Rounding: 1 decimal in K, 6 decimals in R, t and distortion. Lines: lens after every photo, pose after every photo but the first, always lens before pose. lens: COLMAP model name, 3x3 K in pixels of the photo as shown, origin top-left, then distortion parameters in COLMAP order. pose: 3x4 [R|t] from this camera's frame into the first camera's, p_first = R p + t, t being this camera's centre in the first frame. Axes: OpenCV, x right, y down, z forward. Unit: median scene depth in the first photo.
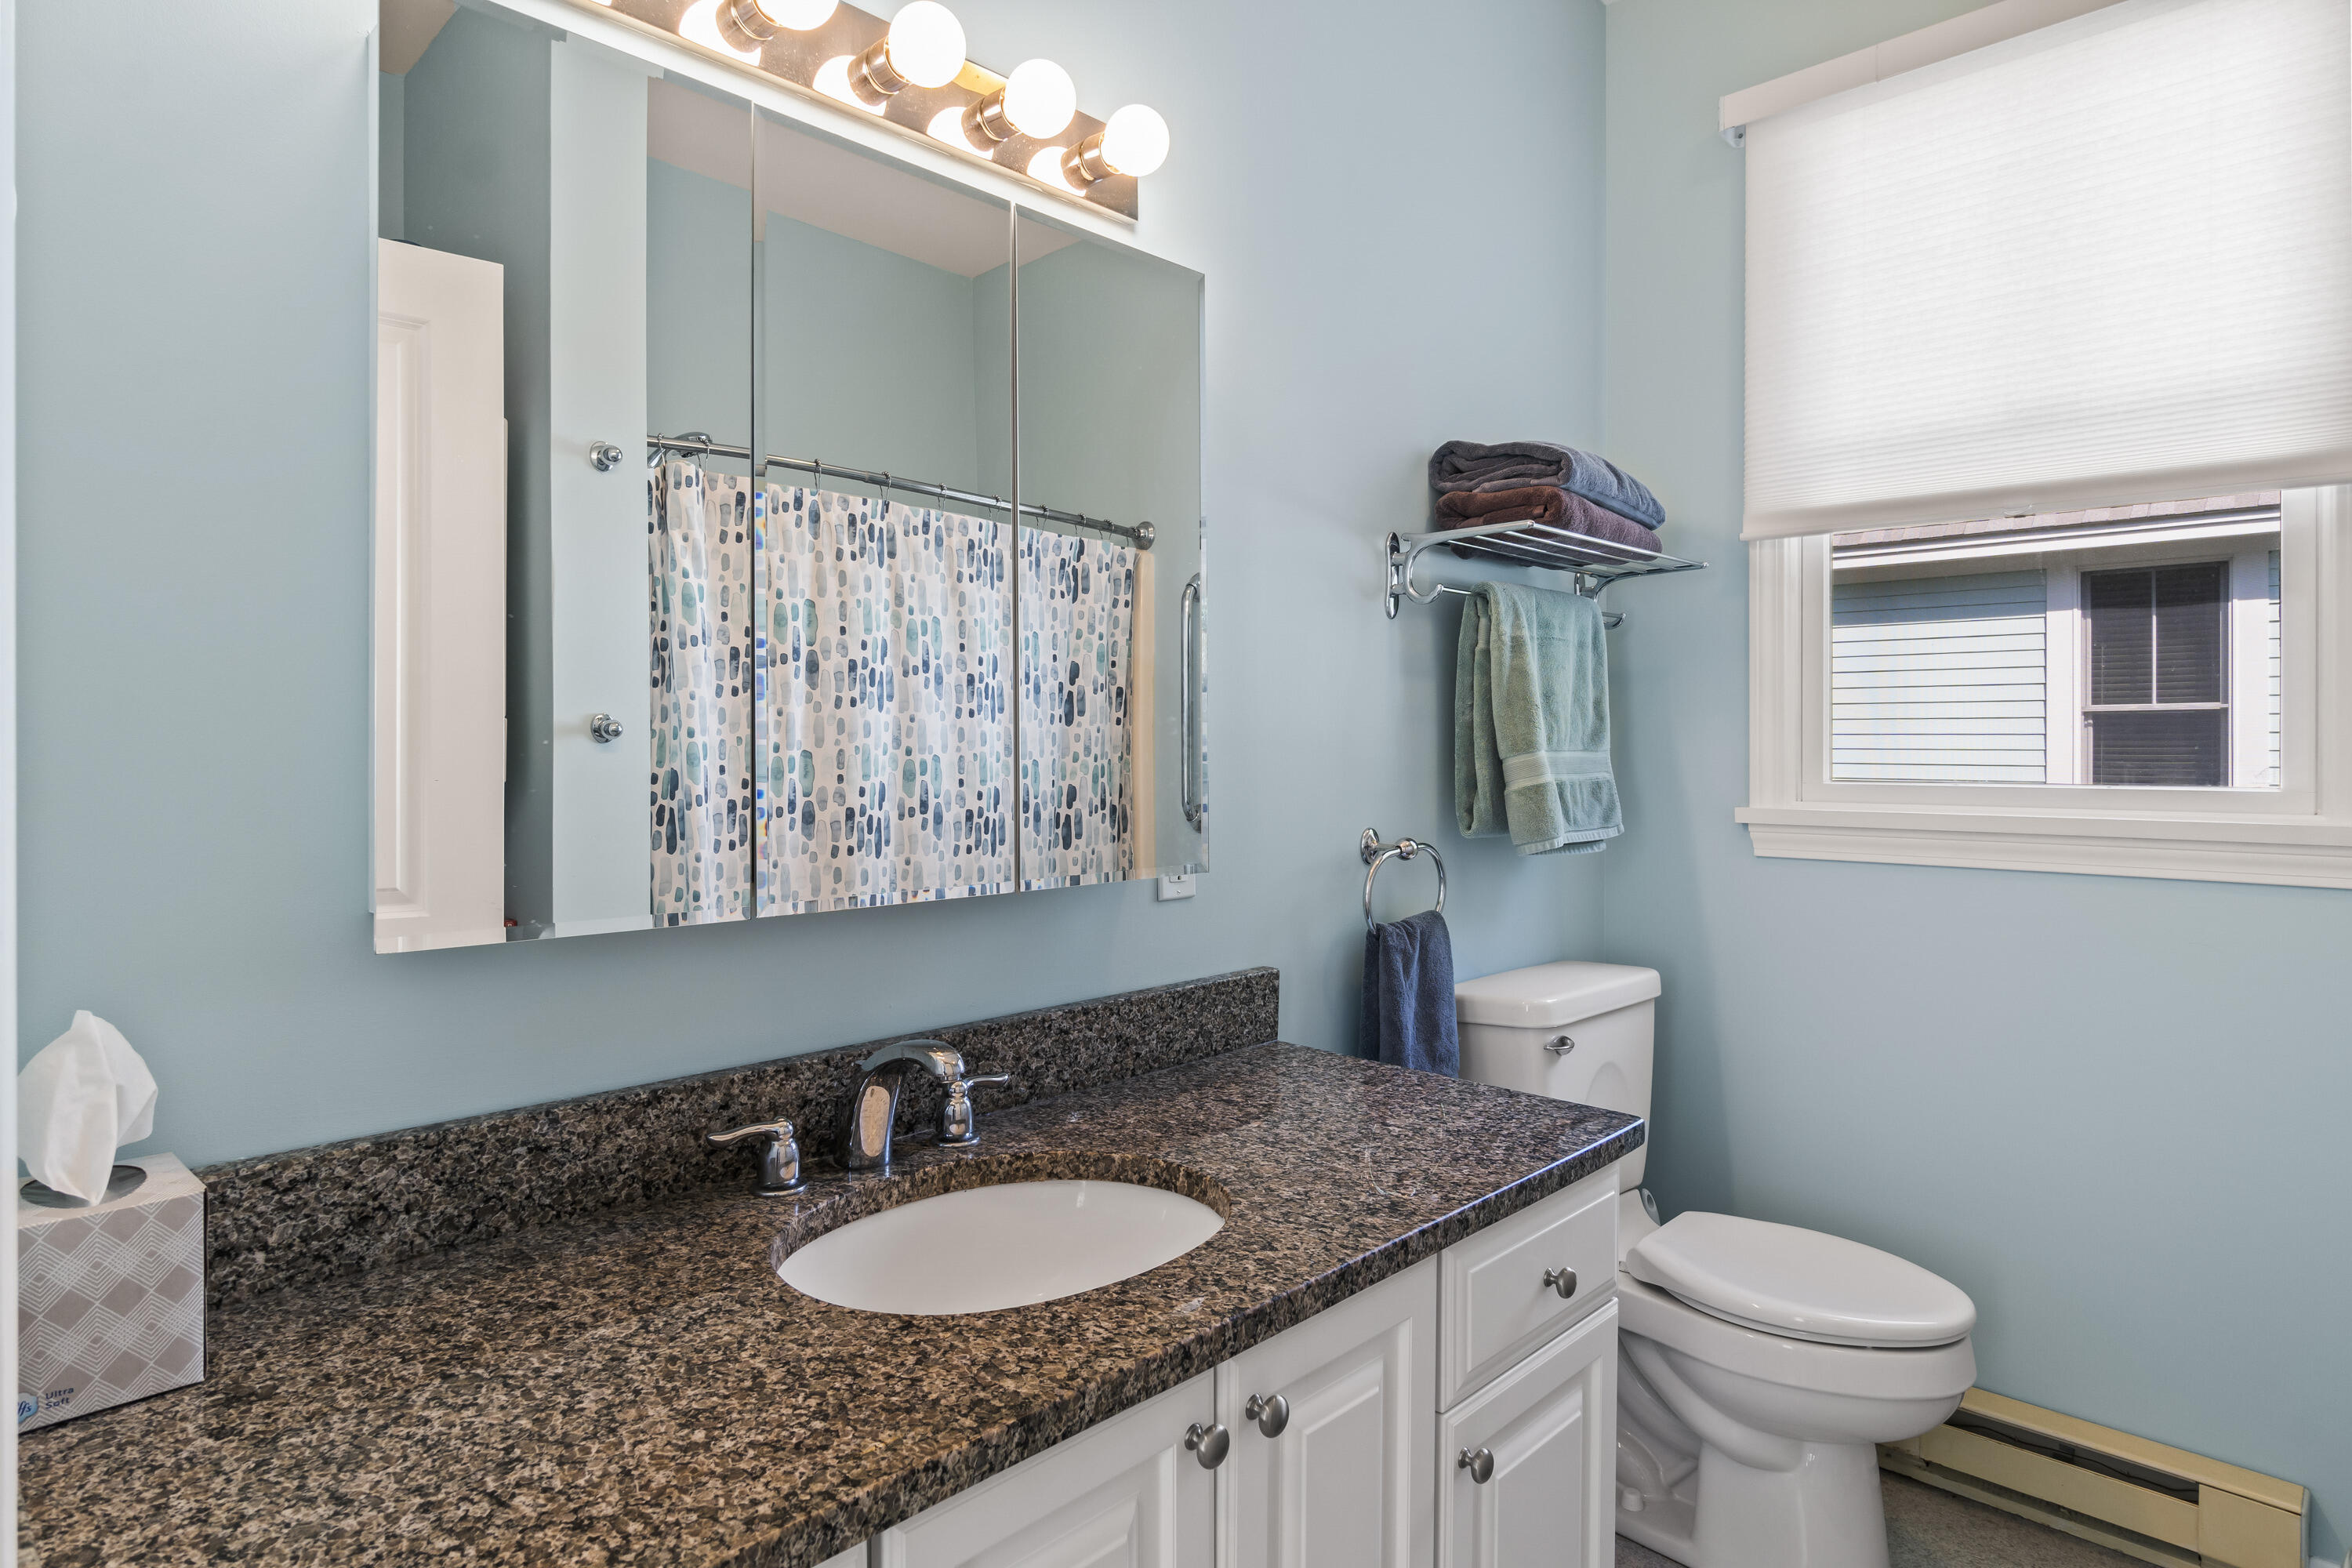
lens RADIAL K [[1308.5, 0, 1176.4], [0, 1308.5, 747.6], [0, 0, 1]] dist [0.019300, -0.000178]
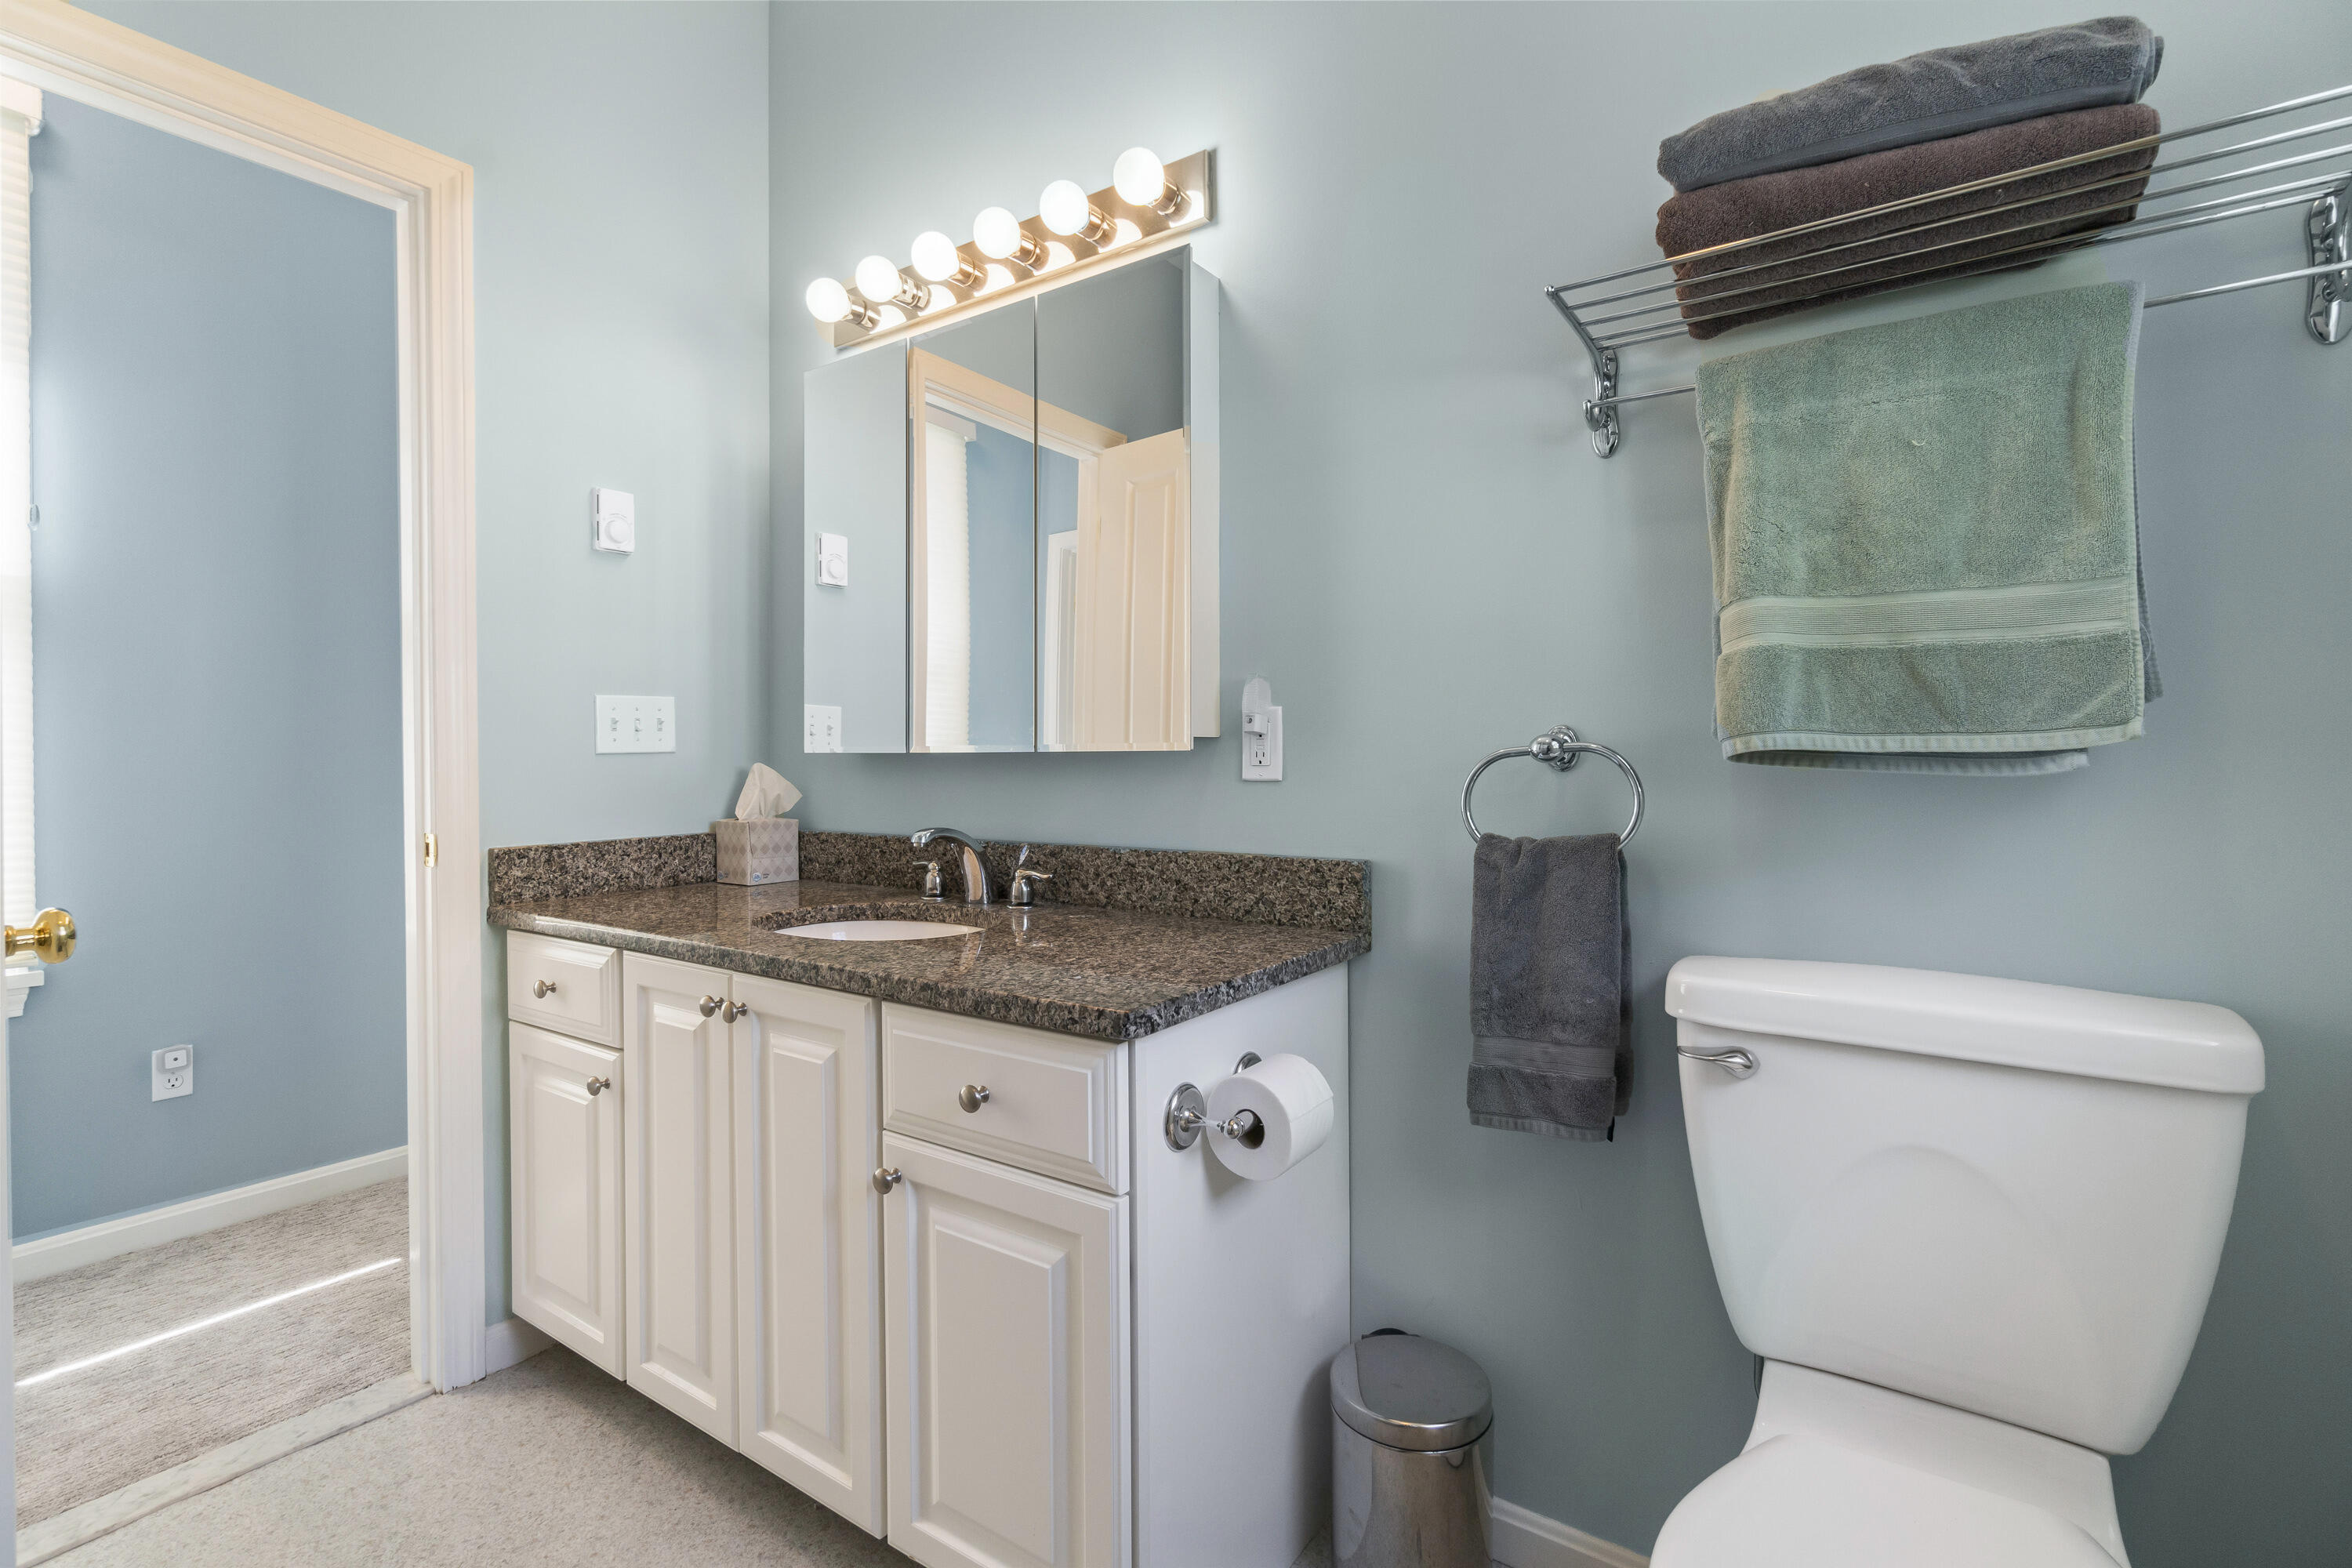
lens RADIAL K [[1084.0, 0, 1169.6], [0, 1084.0, 754.0], [0, 0, 1]] dist [-0.021434, -0.000166]
pose [[0.155400, -0.002579, -0.987848, 1.132350], [0.009129, 0.999958, -0.001174, 0.115406], [0.987809, -0.008835, 0.155417, 0.958945]]
